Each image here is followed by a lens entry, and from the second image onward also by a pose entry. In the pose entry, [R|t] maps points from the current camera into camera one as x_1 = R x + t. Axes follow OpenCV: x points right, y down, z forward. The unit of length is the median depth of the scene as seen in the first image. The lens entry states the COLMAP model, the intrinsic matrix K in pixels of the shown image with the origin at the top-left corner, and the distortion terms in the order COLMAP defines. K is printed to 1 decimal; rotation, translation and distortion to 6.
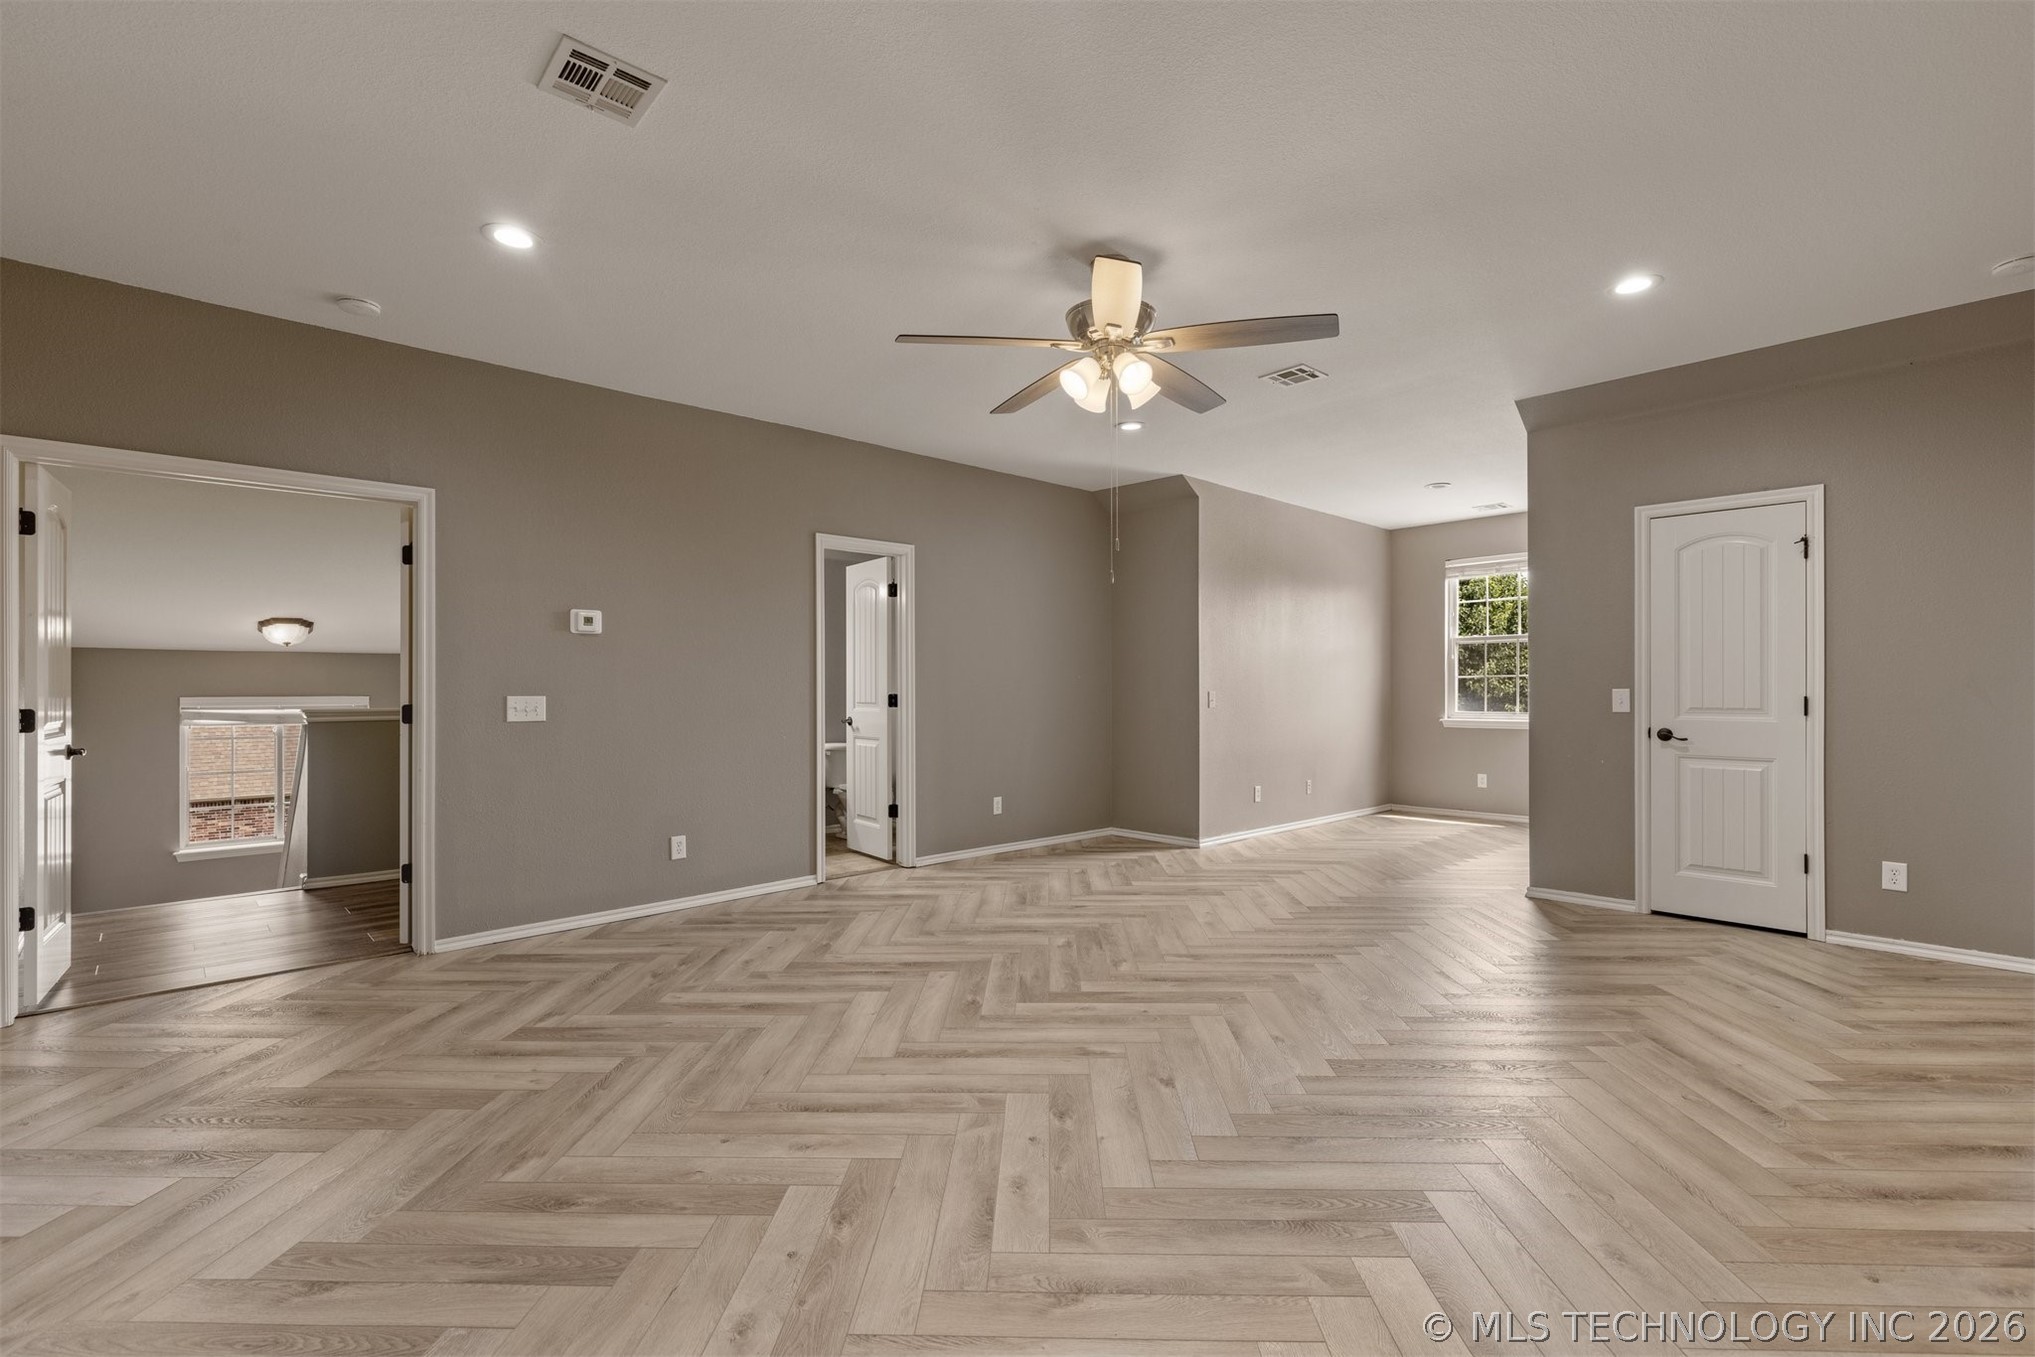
lens RADIAL K [[905.7, 0, 1018.2], [0, 905.7, 685.3], [0, 0, 1]] dist [0.003724, 0.000452]
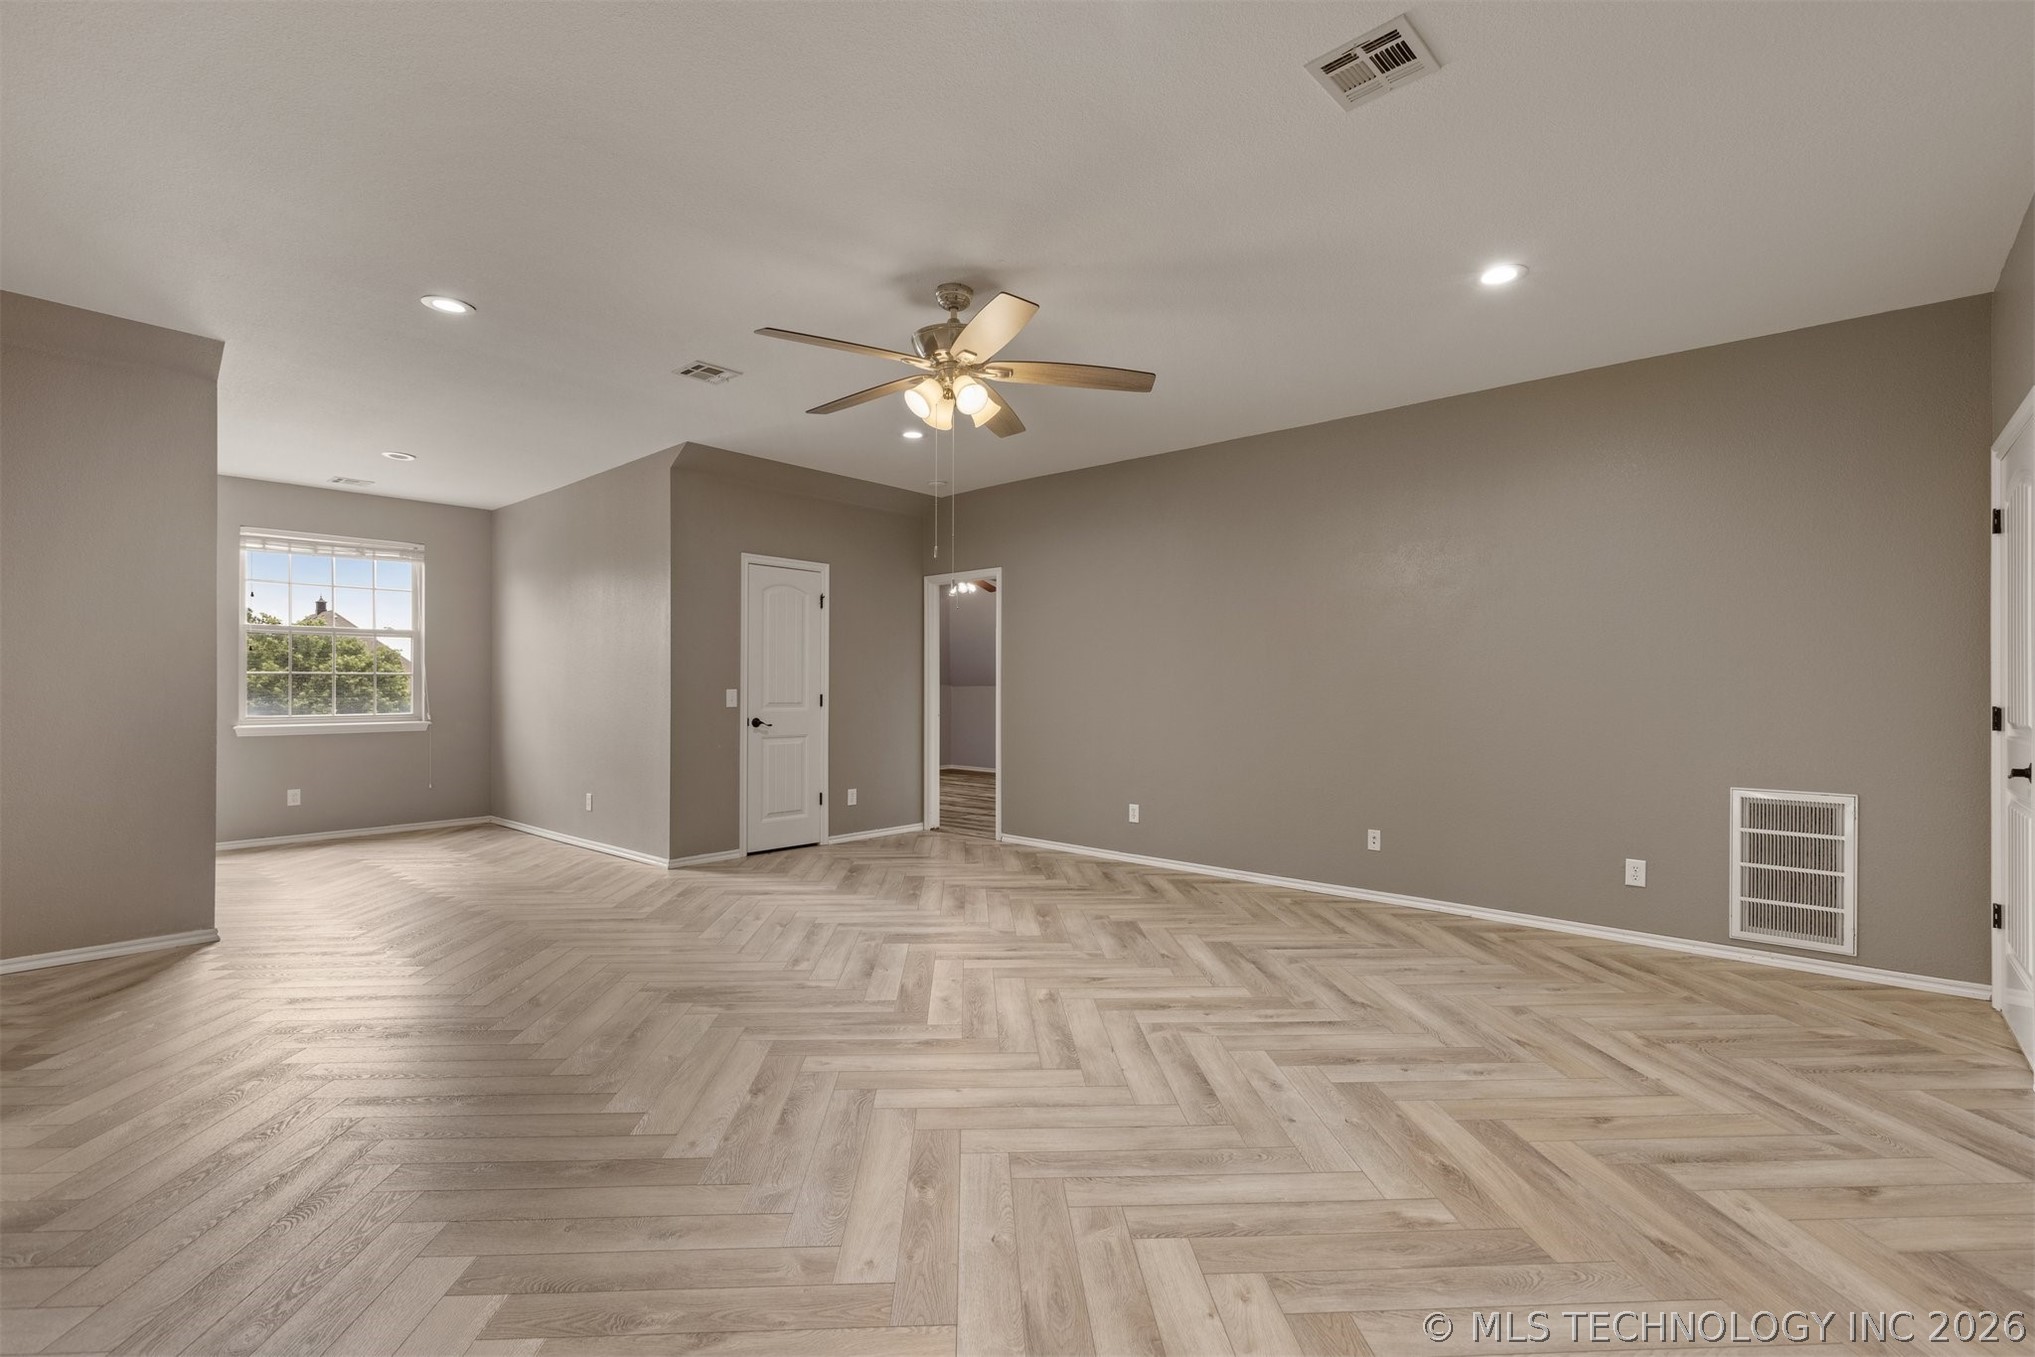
lens RADIAL K [[905.7, 0, 1017.0], [0, 905.7, 687.3], [0, 0, 1]] dist [0.003724, 0.000452]
pose [[-0.084602, 0.004642, 0.996404, -0.904763], [-0.010114, 0.999934, -0.005517, 0.005627], [-0.996363, -0.010544, -0.084549, 0.947567]]
